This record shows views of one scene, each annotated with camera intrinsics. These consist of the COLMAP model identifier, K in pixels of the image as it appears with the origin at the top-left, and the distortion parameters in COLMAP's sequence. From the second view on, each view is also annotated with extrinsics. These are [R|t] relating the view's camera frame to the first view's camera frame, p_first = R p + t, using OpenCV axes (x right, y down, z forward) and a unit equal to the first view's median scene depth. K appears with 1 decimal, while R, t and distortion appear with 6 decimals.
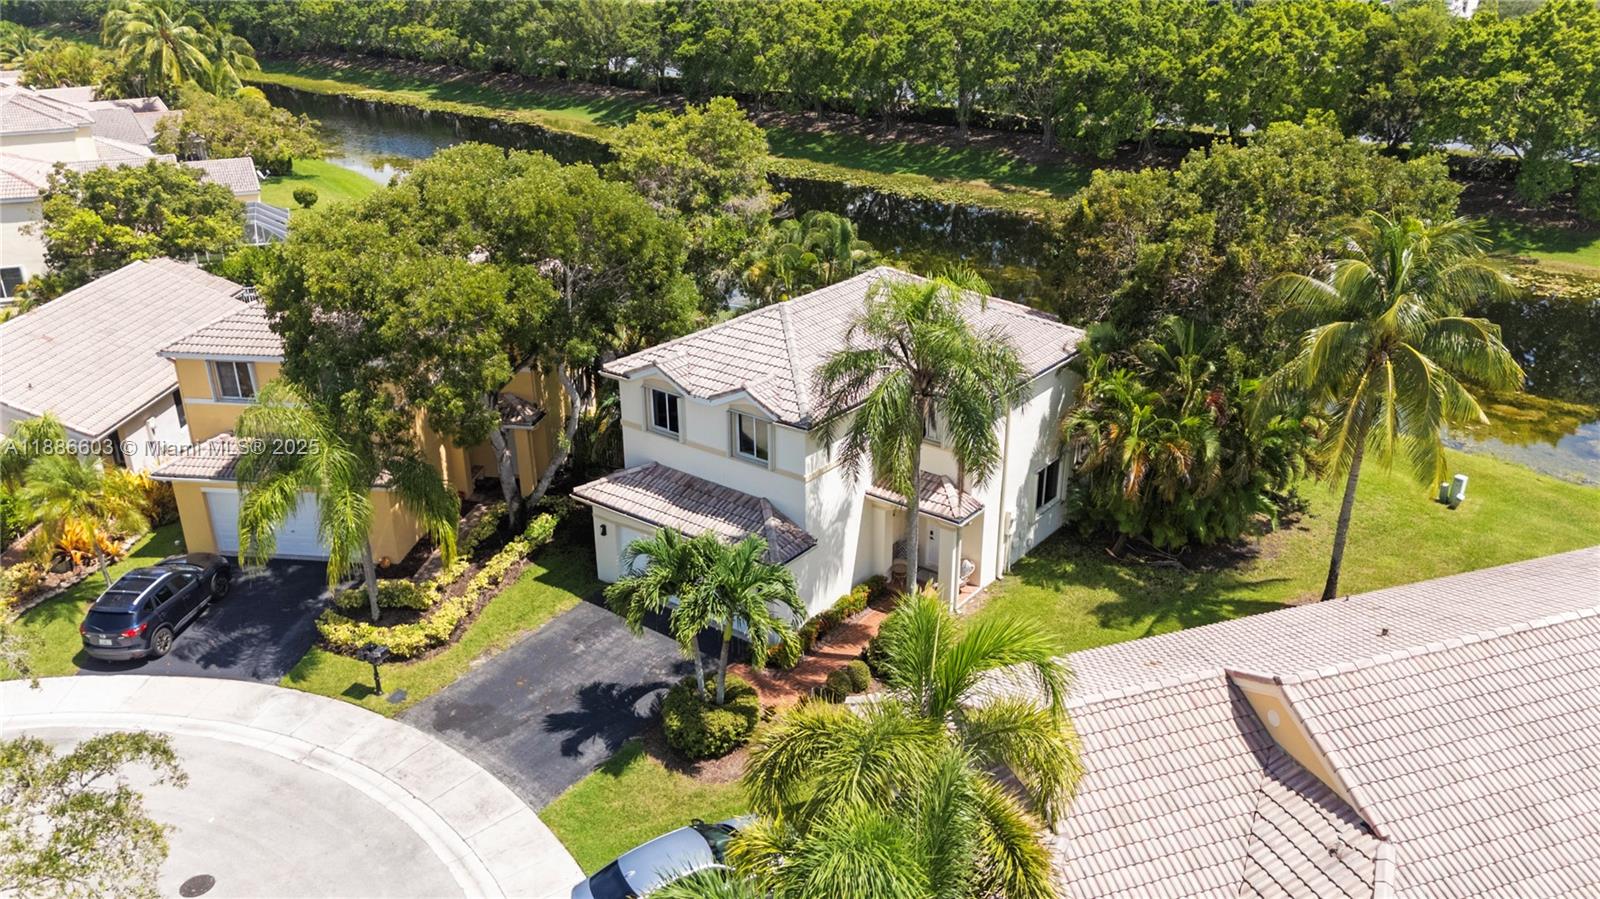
lens RADIAL K [[1127.9, 0, 800.0], [0, 1127.9, 449.5], [0, 0, 1]] dist [0.054245, -0.045150]
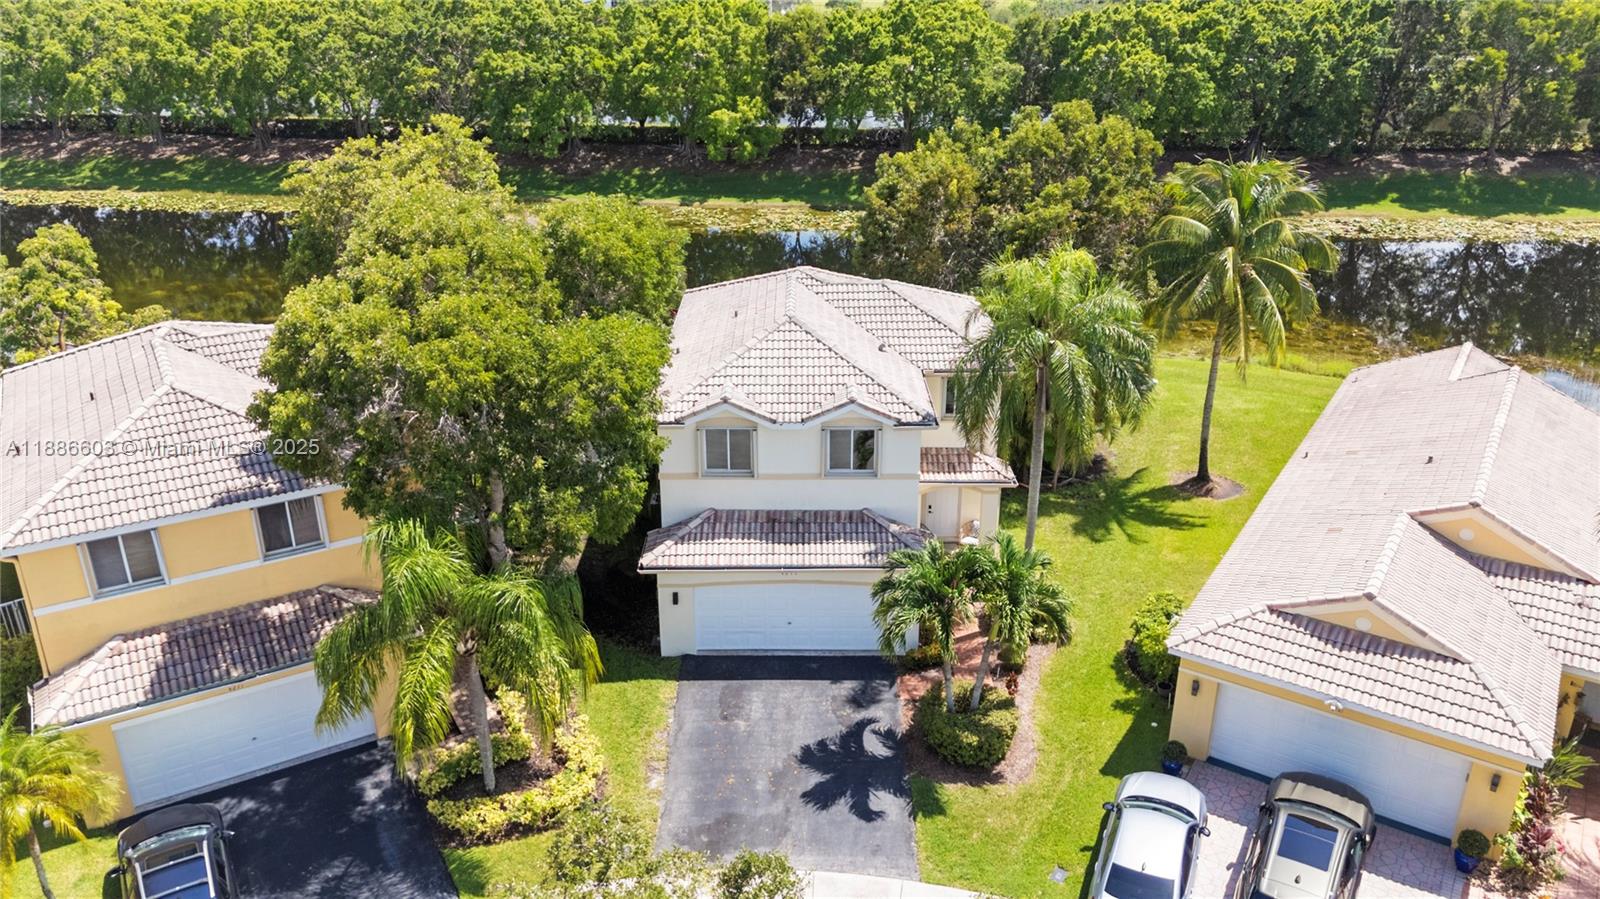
lens RADIAL K [[1127.9, 0, 800.0], [0, 1127.9, 449.5], [0, 0, 1]] dist [0.054245, -0.045150]
pose [[0.803029, -0.235431, 0.547463, -0.199482], [0.235624, 0.969233, 0.071192, -0.029816], [-0.547380, 0.071826, 0.833796, 0.069500]]
